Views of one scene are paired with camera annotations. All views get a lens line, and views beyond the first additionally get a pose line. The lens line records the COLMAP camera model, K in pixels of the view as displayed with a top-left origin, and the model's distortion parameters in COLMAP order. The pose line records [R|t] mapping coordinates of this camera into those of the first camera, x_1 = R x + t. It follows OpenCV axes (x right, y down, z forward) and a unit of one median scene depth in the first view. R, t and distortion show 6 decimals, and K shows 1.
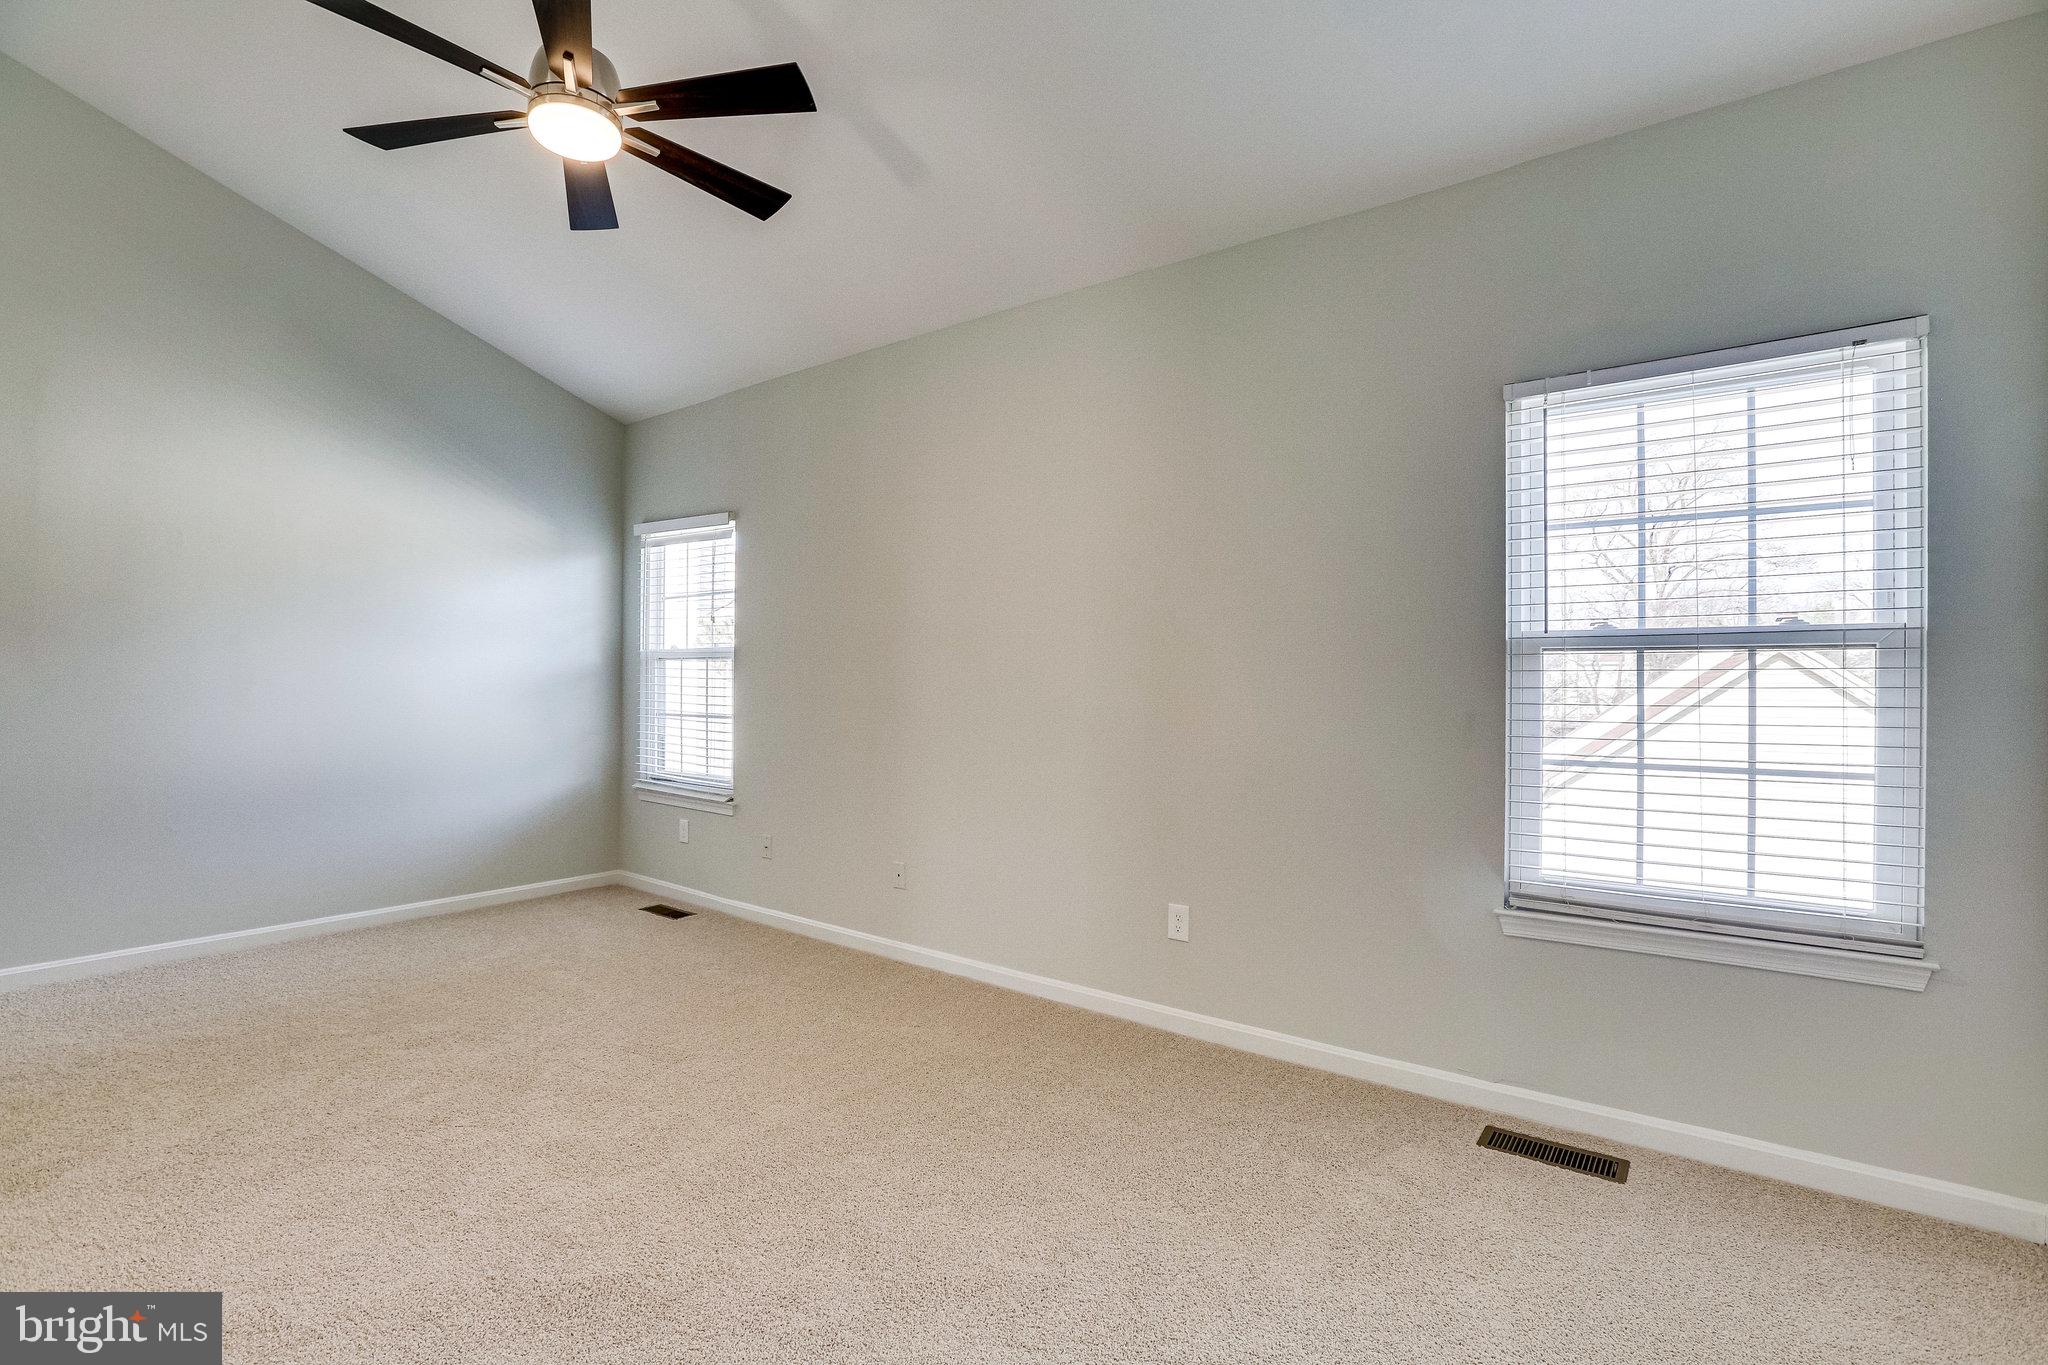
lens RADIAL K [[1012.5, 0, 984.7], [0, 1012.5, 671.2], [0, 0, 1]] dist [-0.003476, -0.000850]
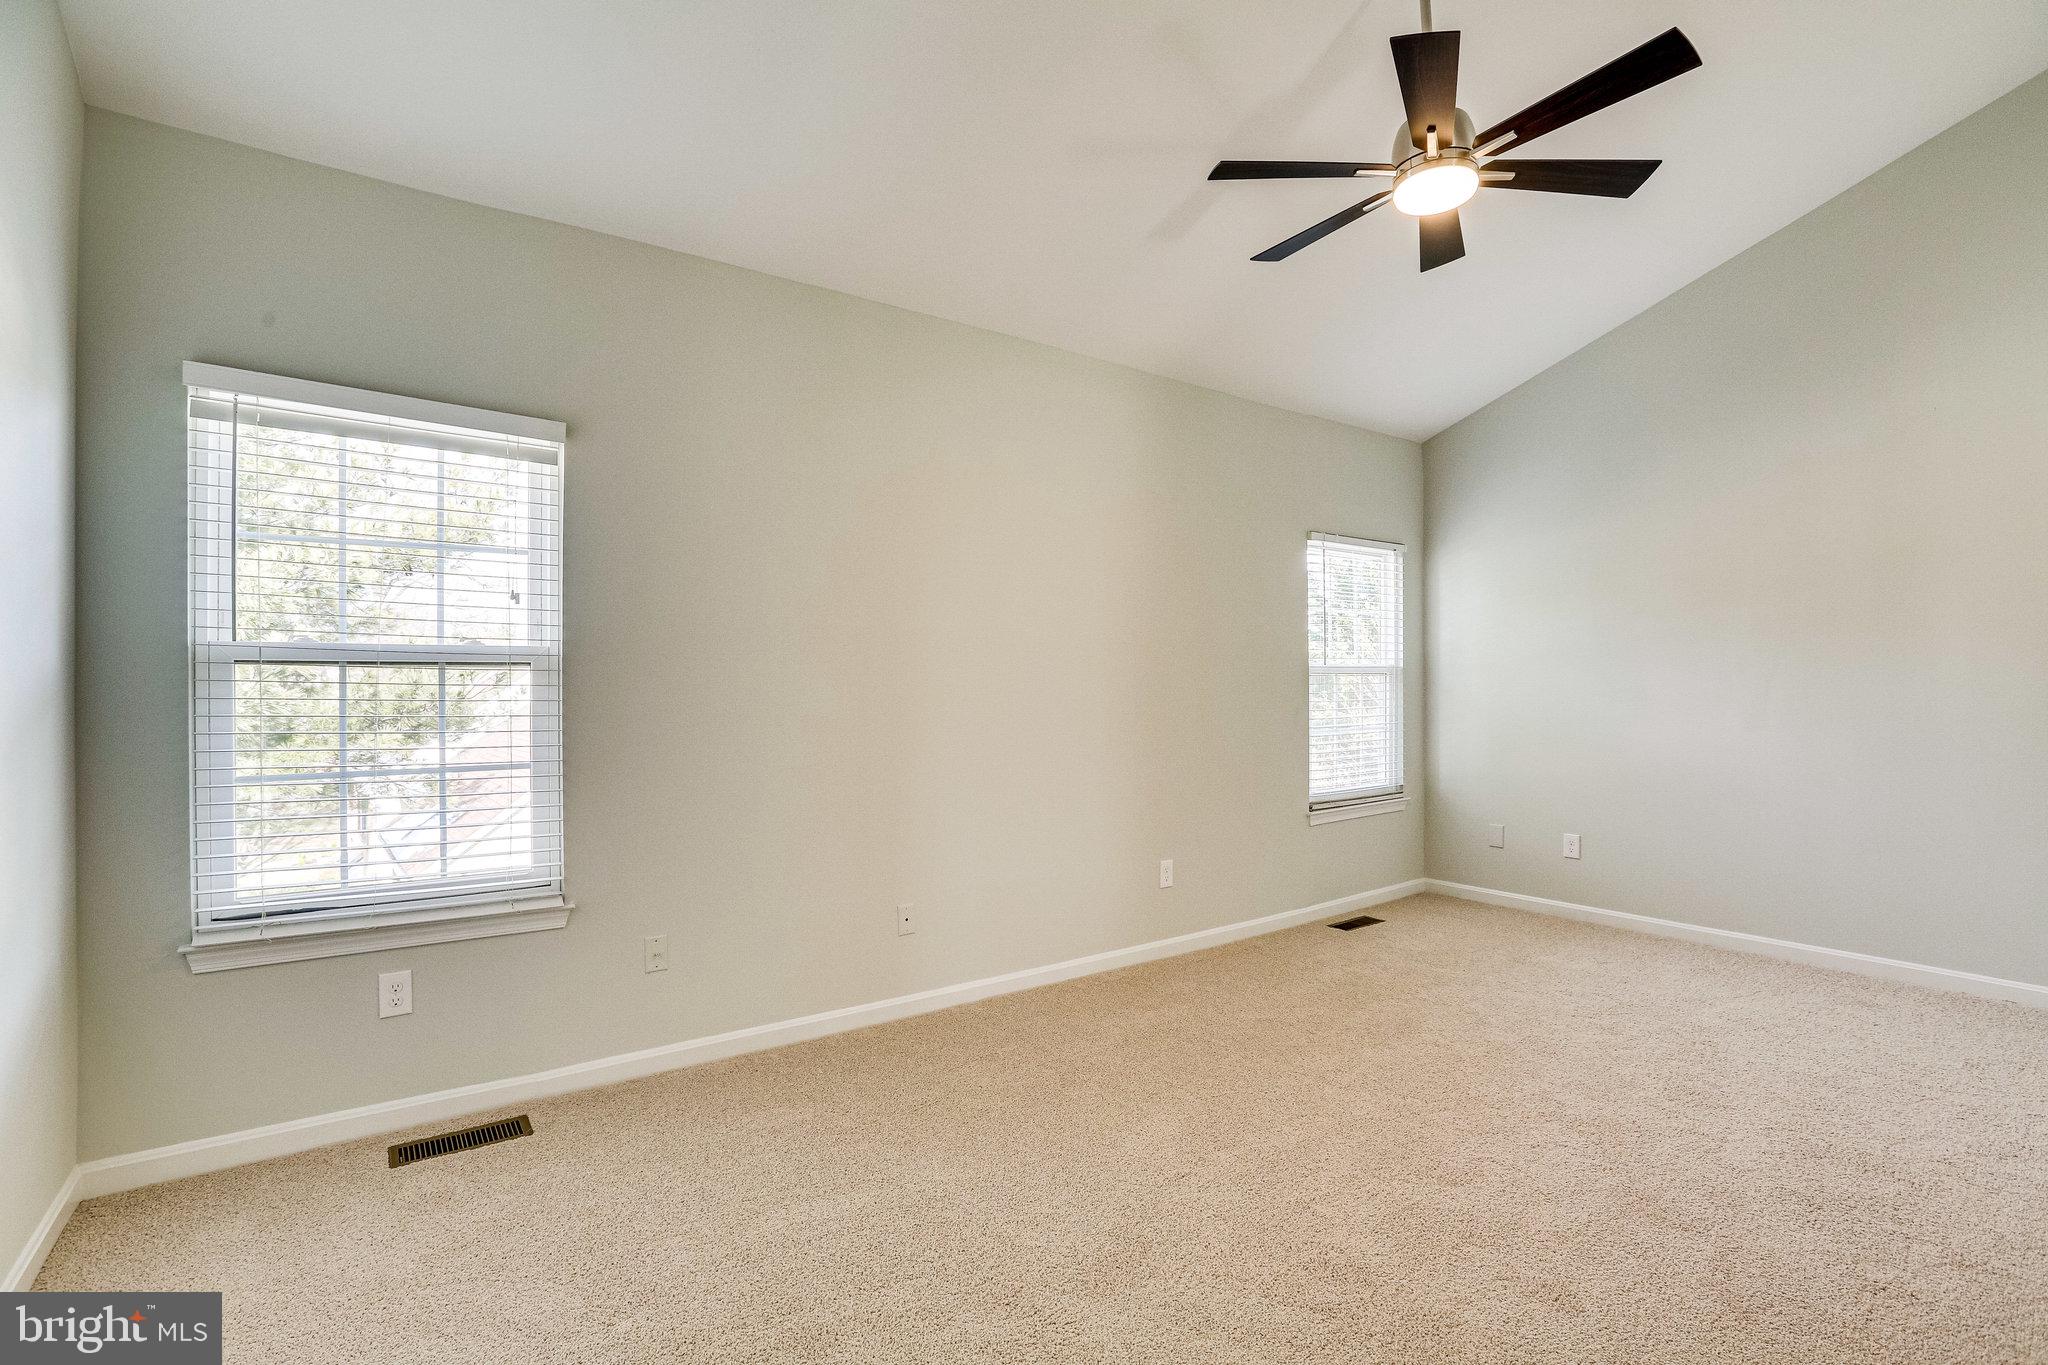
lens RADIAL K [[932.1, 0, 1024.0], [0, 932.1, 682.5], [0, 0, 1]] dist [-0.005161, -0.000457]
pose [[0.256315, 0.002656, 0.966590, -1.037649], [0.003869, 0.999985, -0.003774, 0.000750], [-0.966586, 0.004707, 0.256301, 0.862996]]
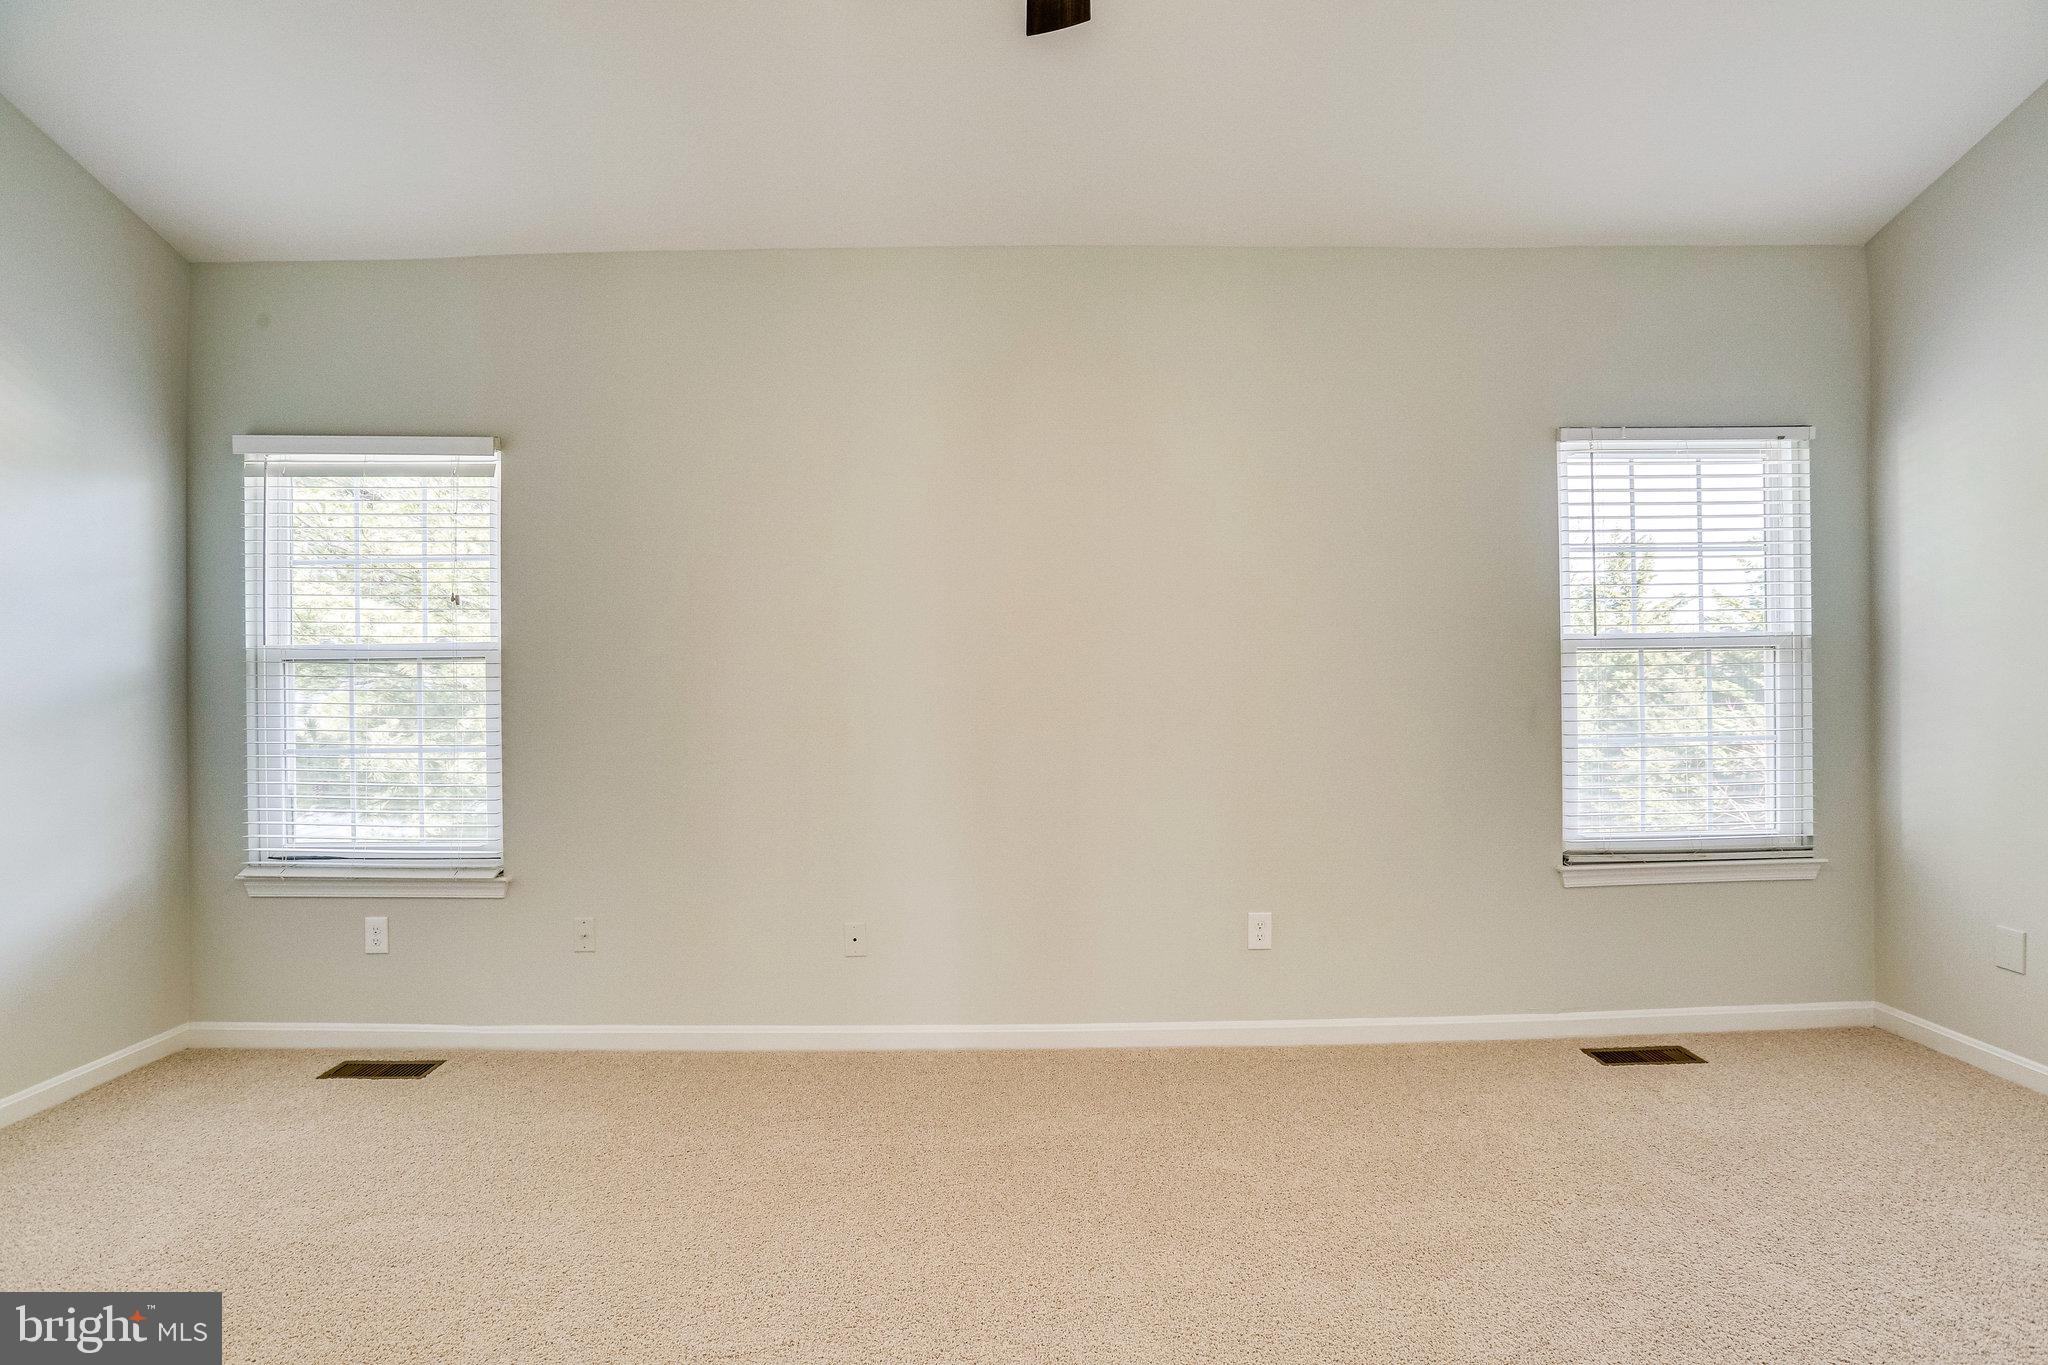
lens RADIAL K [[948.7, 0, 1023.6], [0, 948.7, 669.9], [0, 0, 1]] dist [-0.015948, 0.000080]
pose [[0.763817, -0.006072, 0.645404, -0.559445], [0.010929, 0.999934, -0.003527, 0.000342], [-0.645340, 0.009748, 0.763833, 0.451864]]
